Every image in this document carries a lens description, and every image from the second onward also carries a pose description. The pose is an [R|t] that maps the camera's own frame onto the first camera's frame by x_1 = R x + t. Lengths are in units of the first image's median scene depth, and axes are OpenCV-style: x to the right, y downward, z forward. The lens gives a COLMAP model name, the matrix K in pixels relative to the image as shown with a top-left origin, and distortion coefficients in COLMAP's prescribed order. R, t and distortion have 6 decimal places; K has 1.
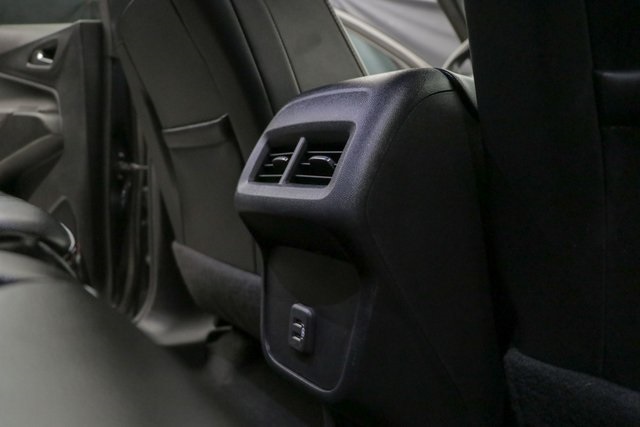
lens RADIAL K [[527.1, 0, 320.0], [0, 527.1, 213.5], [0, 0, 1]] dist [-0.204603, 0.197008]
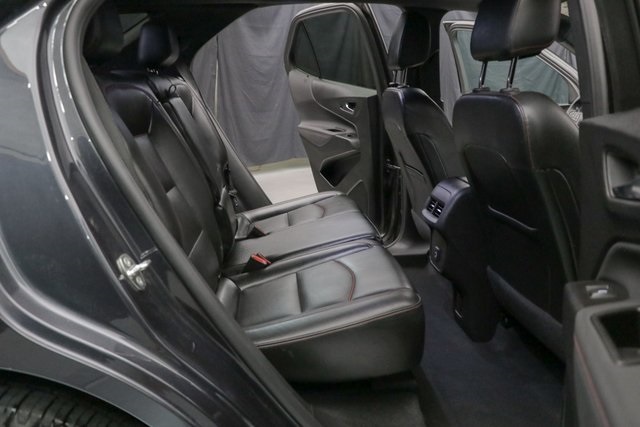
lens RADIAL K [[527.1, 0, 320.0], [0, 527.1, 213.5], [0, 0, 1]] dist [-0.204603, 0.197008]
pose [[0.877549, 0.062732, -0.475366, 0.363721], [0.017310, 0.986614, 0.162154, -0.245611], [0.479174, -0.150527, 0.864716, -0.929674]]
